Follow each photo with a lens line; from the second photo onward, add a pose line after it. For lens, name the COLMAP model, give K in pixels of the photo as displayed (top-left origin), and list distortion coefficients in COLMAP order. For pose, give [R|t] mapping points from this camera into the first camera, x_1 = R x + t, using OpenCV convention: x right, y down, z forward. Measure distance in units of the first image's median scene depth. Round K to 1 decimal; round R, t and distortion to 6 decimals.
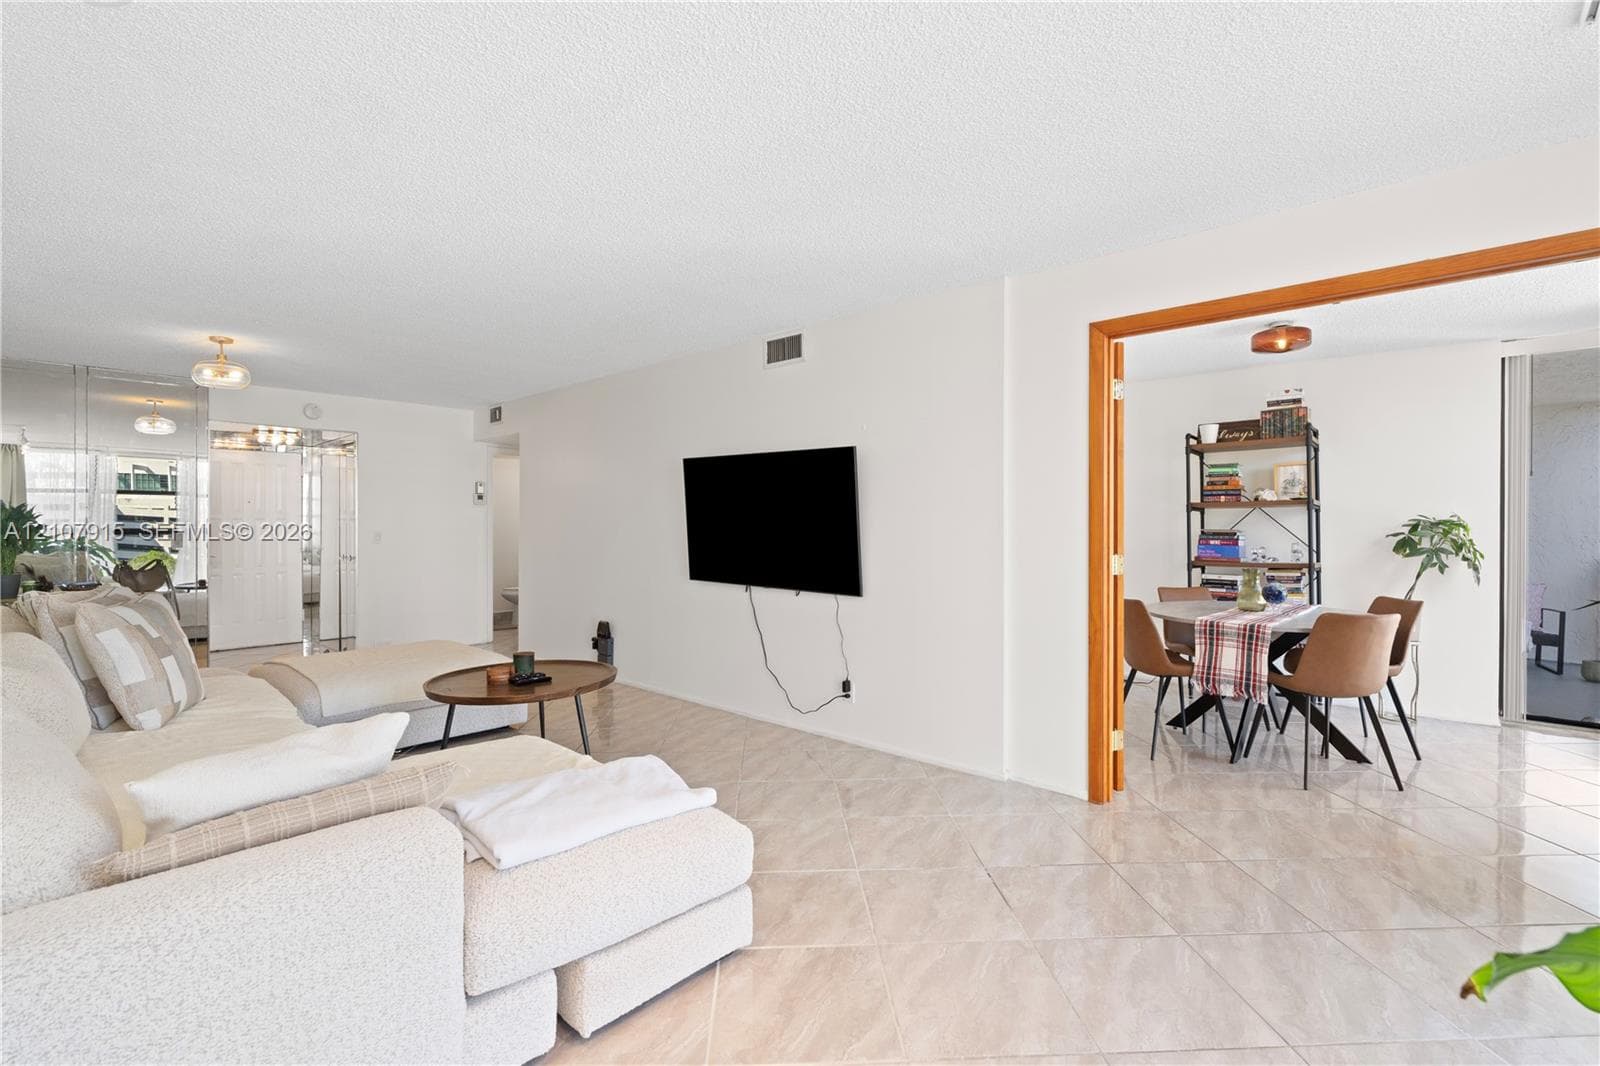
lens RADIAL K [[719.4, 0, 800.8], [0, 719.4, 533.6], [0, 0, 1]] dist [-0.001449, 0.001184]
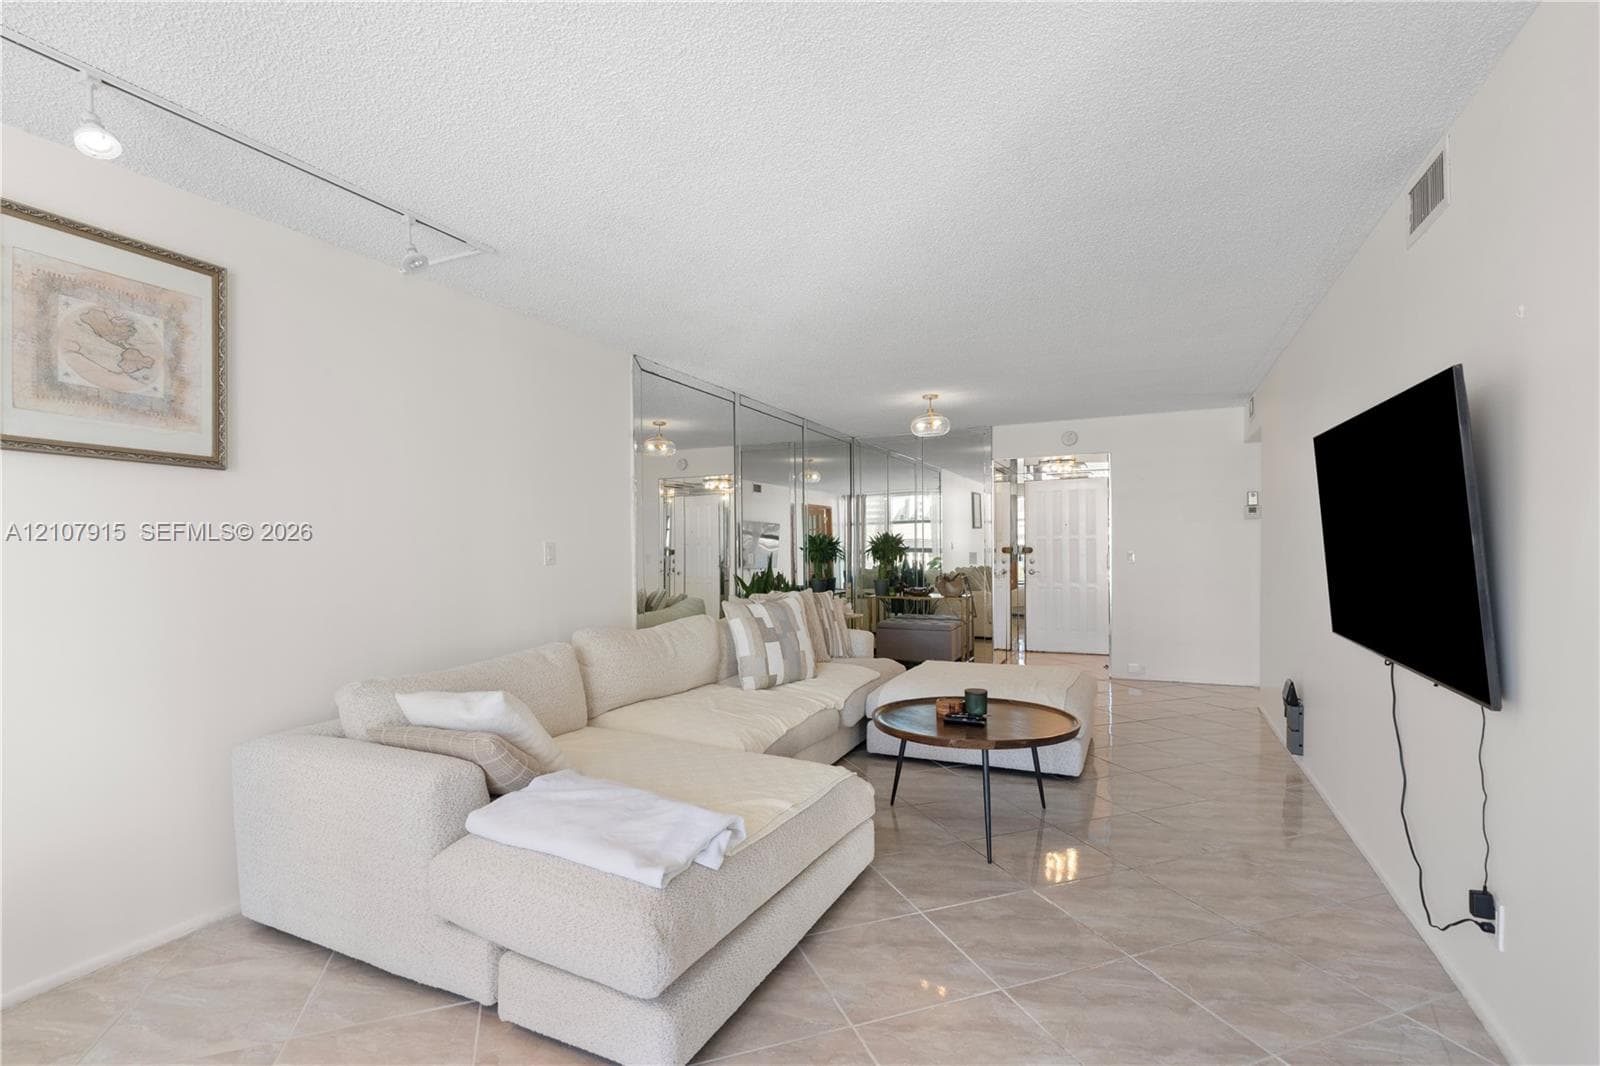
lens RADIAL K [[728.0, 0, 793.3], [0, 728.0, 554.3], [0, 0, 1]] dist [0.001601, 0.000913]
pose [[0.295930, 0.007562, -0.955180, 0.362243], [-0.001134, 0.999971, 0.007565, -0.008341], [0.955209, -0.001155, 0.295930, 0.447367]]
